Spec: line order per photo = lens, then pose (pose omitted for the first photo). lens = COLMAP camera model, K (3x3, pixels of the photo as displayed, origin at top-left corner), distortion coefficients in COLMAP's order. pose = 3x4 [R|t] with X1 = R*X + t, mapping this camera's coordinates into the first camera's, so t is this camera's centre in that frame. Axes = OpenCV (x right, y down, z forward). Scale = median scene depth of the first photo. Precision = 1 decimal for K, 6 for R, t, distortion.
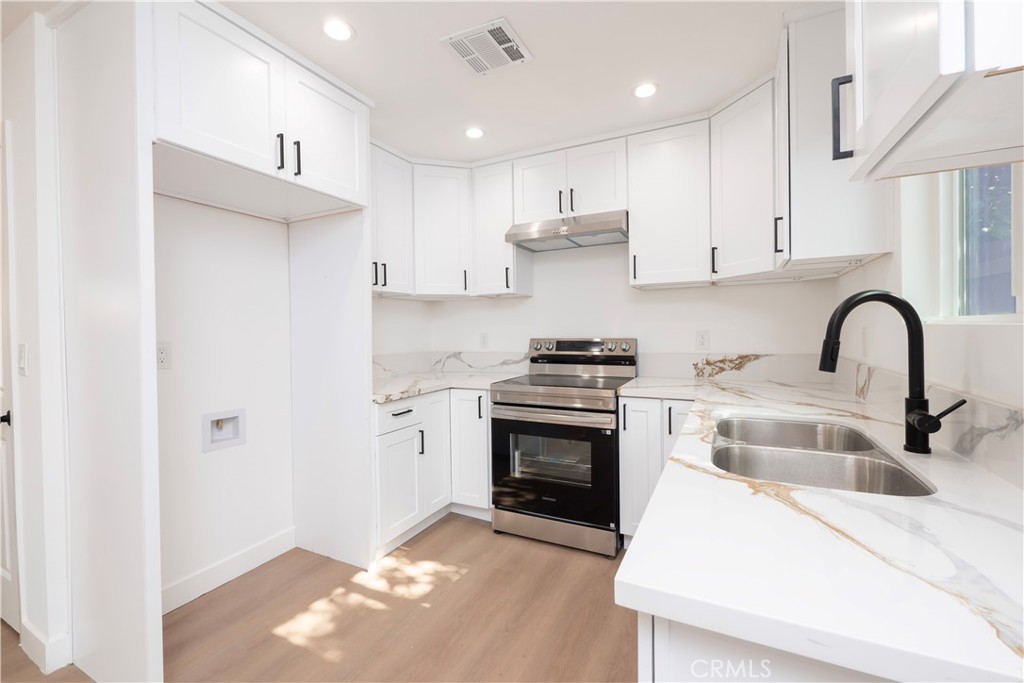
lens RADIAL K [[432.0, 0, 523.6], [0, 432.0, 335.9], [0, 0, 1]] dist [-0.005824, 0.003094]
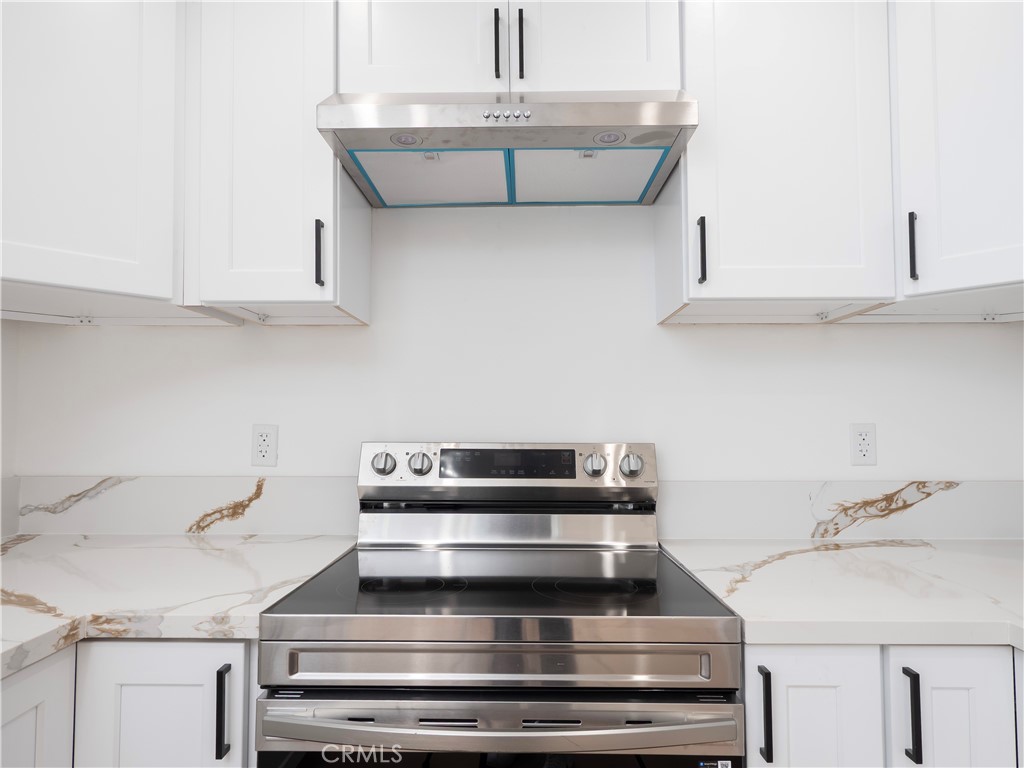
lens RADIAL K [[610.9, 0, 499.2], [0, 610.9, 390.2], [0, 0, 1]] dist [-0.005005, 0.002087]
pose [[0.907222, 0.034841, 0.419207, -0.112212], [-0.009320, 0.997984, -0.062774, -0.006472], [-0.420549, 0.053043, 0.905718, 0.611812]]
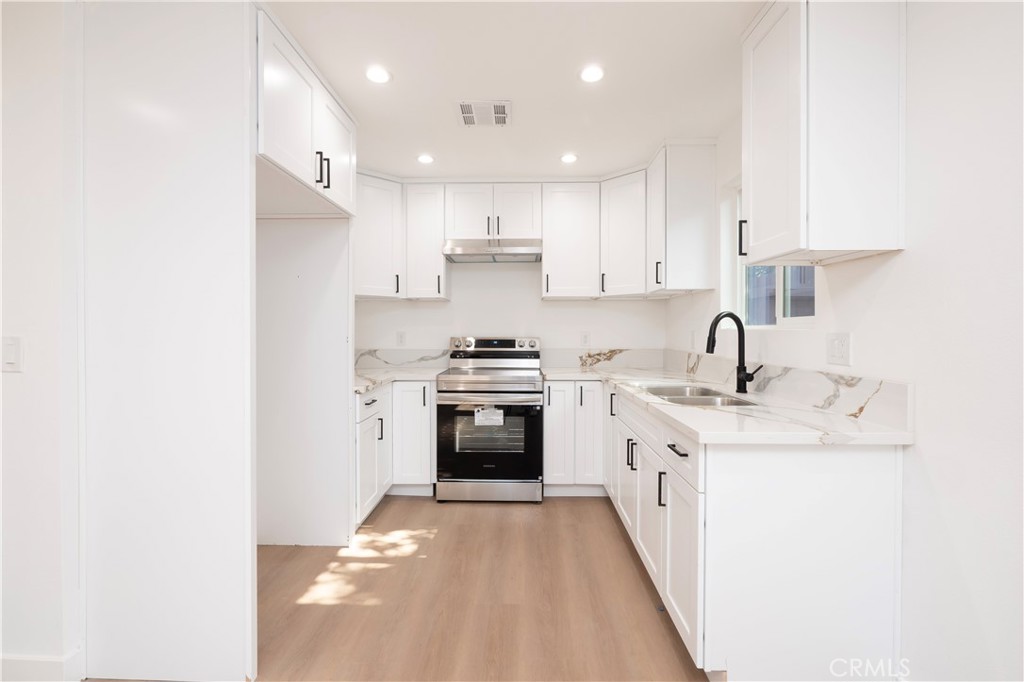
lens RADIAL K [[432.0, 0, 526.0], [0, 432.0, 336.6], [0, 0, 1]] dist [-0.005824, 0.003094]
pose [[0.899938, 0.008097, 0.435943, -0.376130], [-0.006944, 0.999967, -0.004239, 0.009330], [-0.435963, 0.000788, 0.899964, -0.160948]]
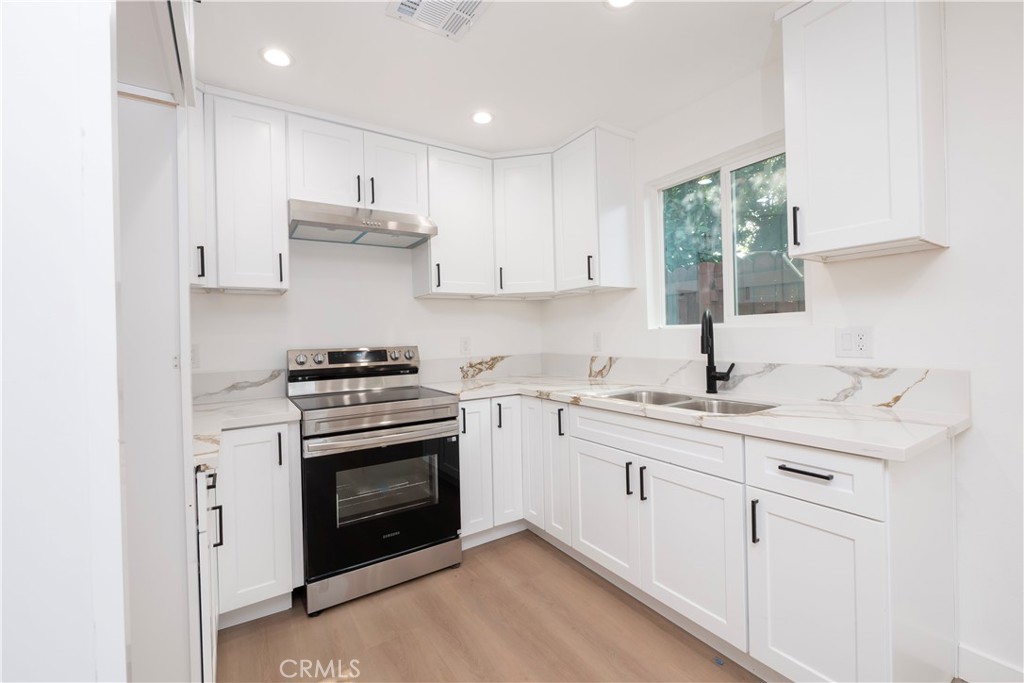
lens RADIAL K [[432.0, 0, 514.7], [0, 432.0, 334.7], [0, 0, 1]] dist [-0.005824, 0.003094]
pose [[0.513390, 0.000331, 0.858155, -0.526211], [0.030497, 0.999361, -0.018631, 0.005697], [-0.857613, 0.035737, 0.513052, 0.326092]]
